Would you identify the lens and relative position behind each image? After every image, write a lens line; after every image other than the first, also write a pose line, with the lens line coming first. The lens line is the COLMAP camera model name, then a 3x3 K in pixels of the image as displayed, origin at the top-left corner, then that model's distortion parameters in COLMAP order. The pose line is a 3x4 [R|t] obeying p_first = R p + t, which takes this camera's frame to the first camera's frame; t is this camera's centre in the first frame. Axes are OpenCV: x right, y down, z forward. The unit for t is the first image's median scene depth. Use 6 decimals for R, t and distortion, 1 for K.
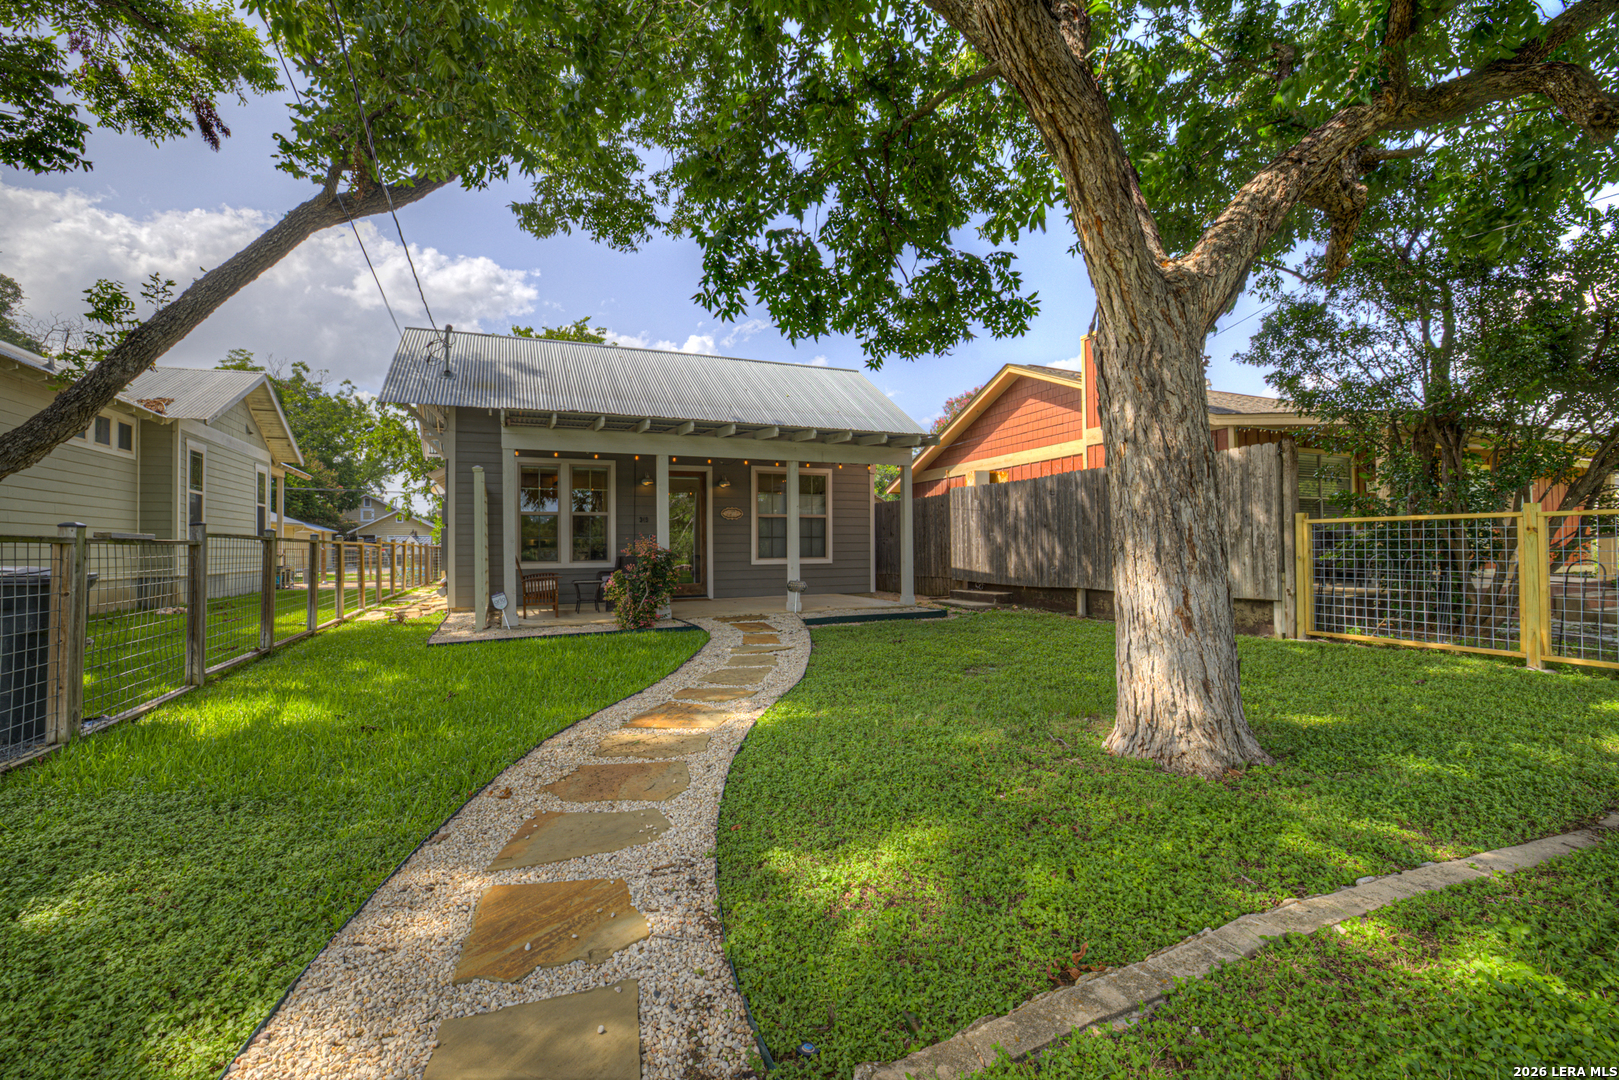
lens RADIAL K [[689.4, 0, 807.0], [0, 689.4, 532.6], [0, 0, 1]] dist [-0.039760, 0.015007]
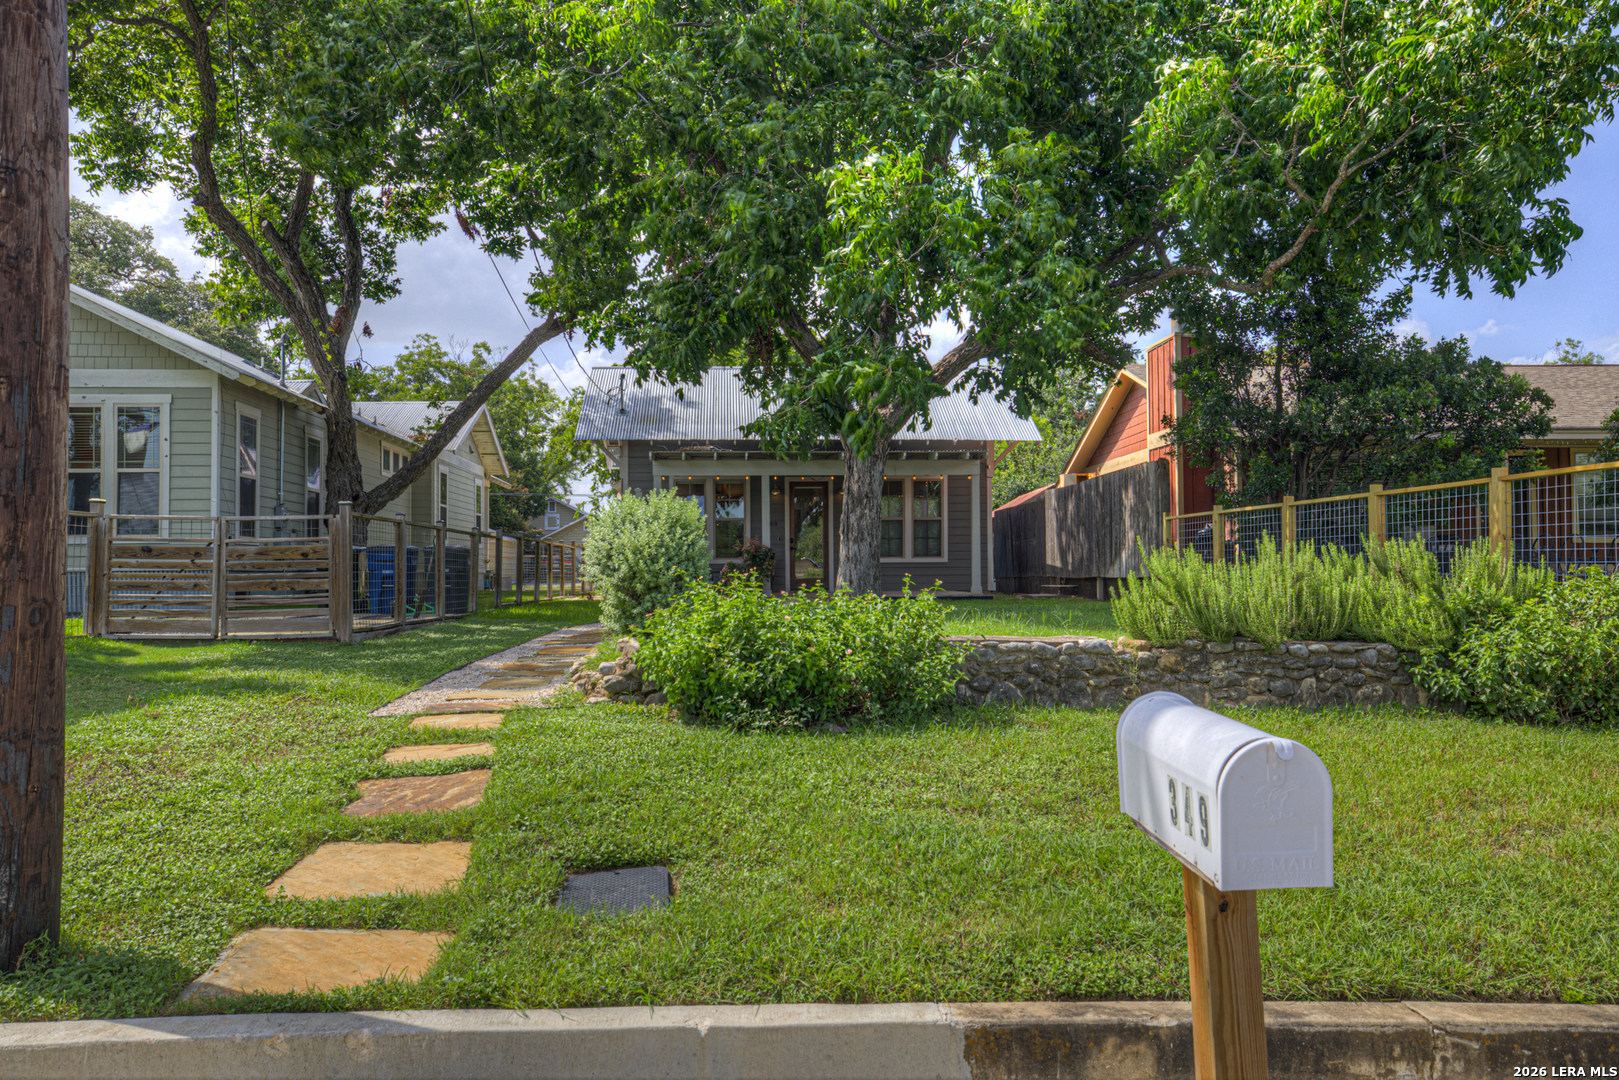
lens RADIAL K [[1145.4, 0, 800.7], [0, 1145.4, 525.3], [0, 0, 1]] dist [0.003004, 0.045479]
pose [[0.938070, -0.011449, -0.346256, 0.521917], [0.005511, 0.999820, -0.018129, 0.021426], [0.346402, 0.015098, 0.937965, -0.890029]]
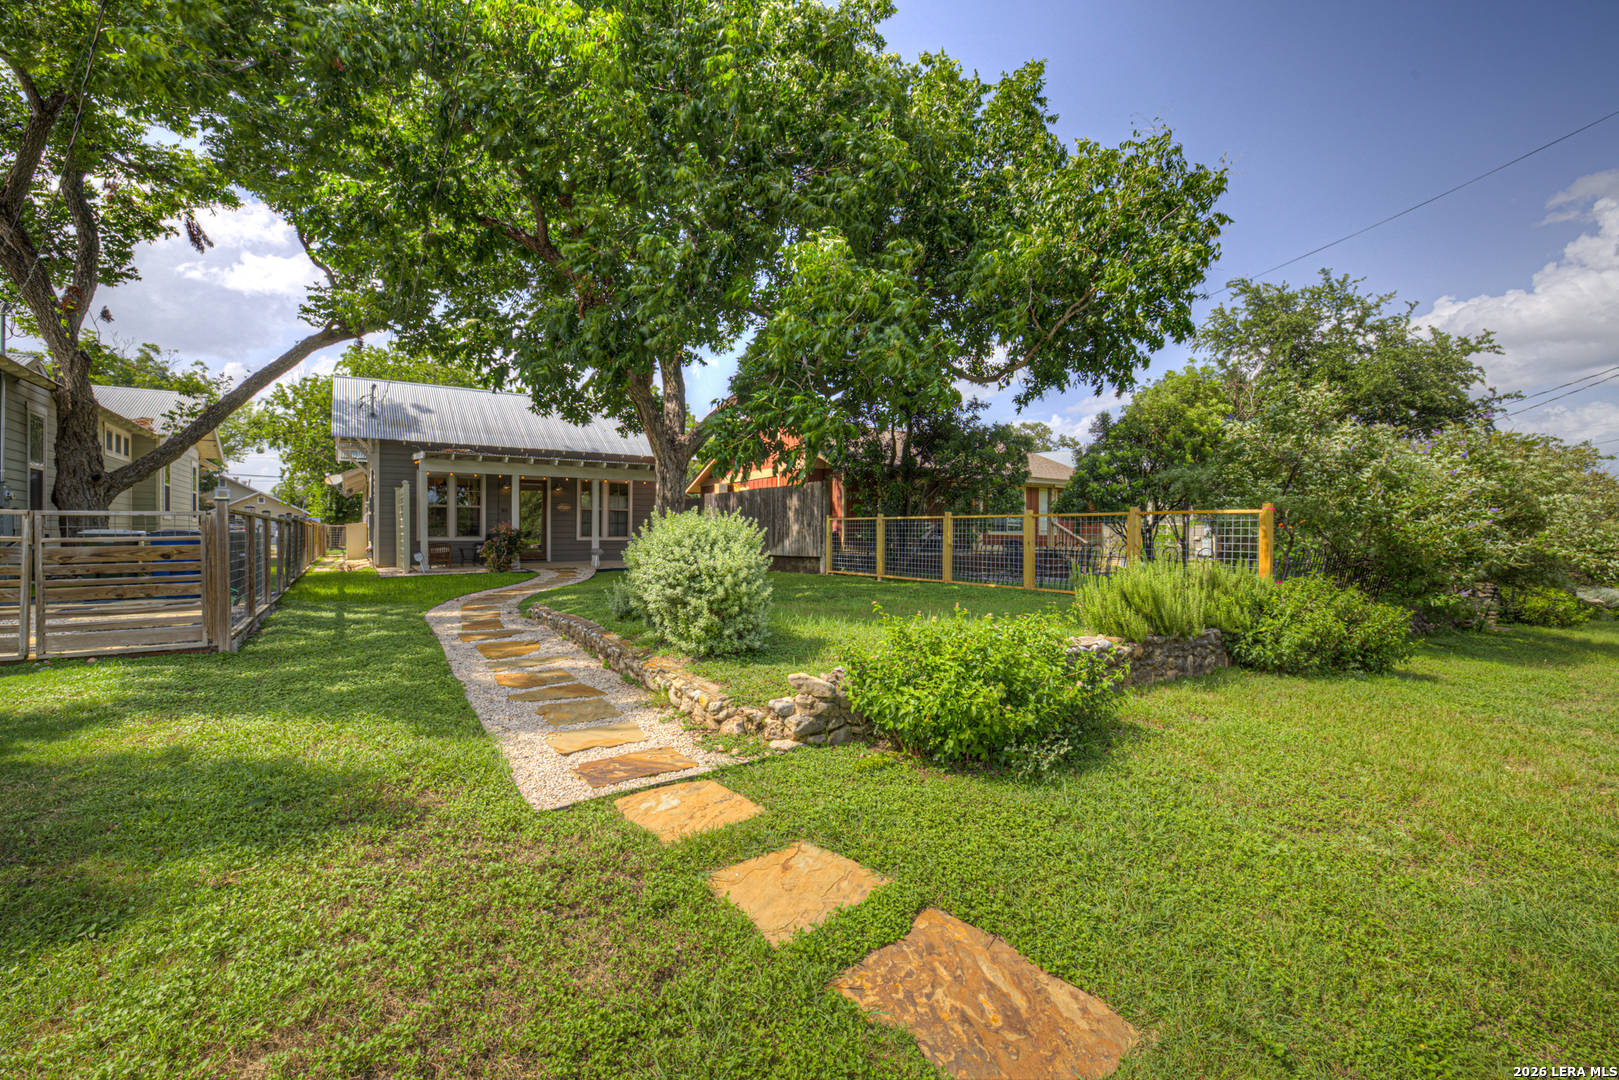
lens RADIAL K [[691.5, 0, 801.3], [0, 691.5, 532.8], [0, 0, 1]] dist [-0.048365, 0.019000]
pose [[0.984614, 0.012703, 0.174281, 0.167643], [-0.016181, 0.999697, 0.018550, -0.008632], [-0.173993, -0.021085, 0.984521, -0.698538]]
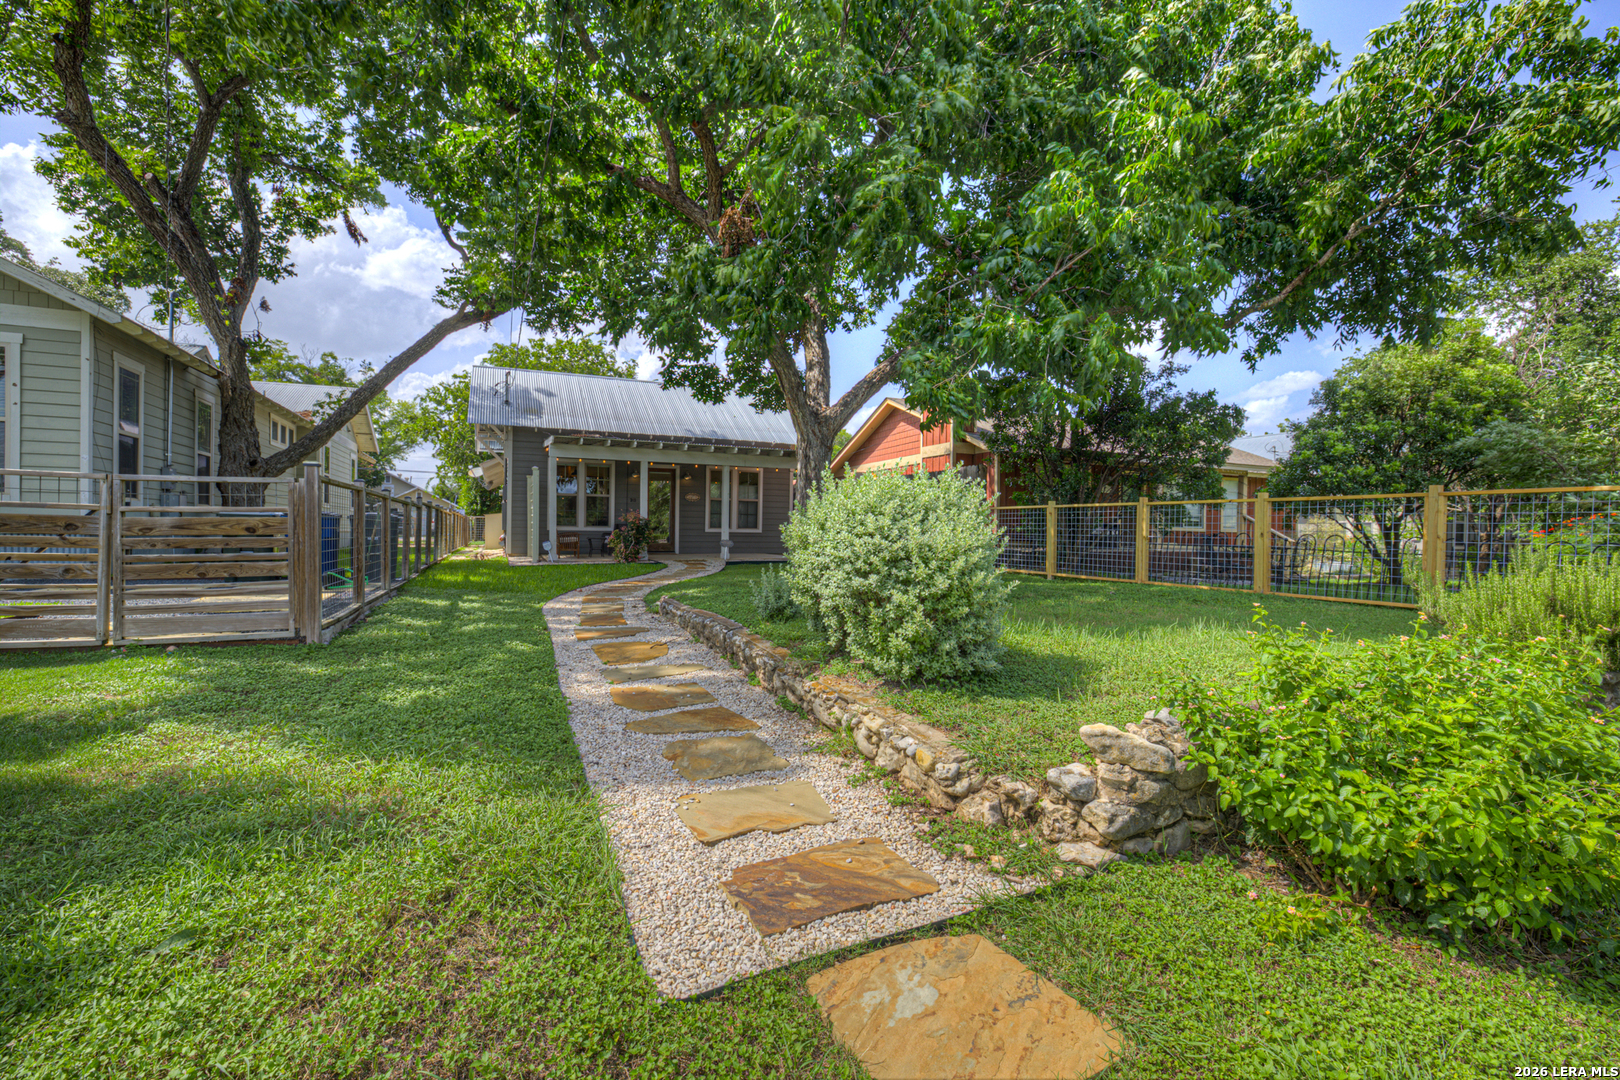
lens RADIAL K [[691.9, 0, 801.8], [0, 691.9, 532.8], [0, 0, 1]] dist [-0.048365, 0.019000]
pose [[0.999756, 0.021829, 0.003309, 0.138722], [-0.021900, 0.999489, 0.023305, 0.010158], [-0.002799, -0.023371, 0.999723, -0.552668]]
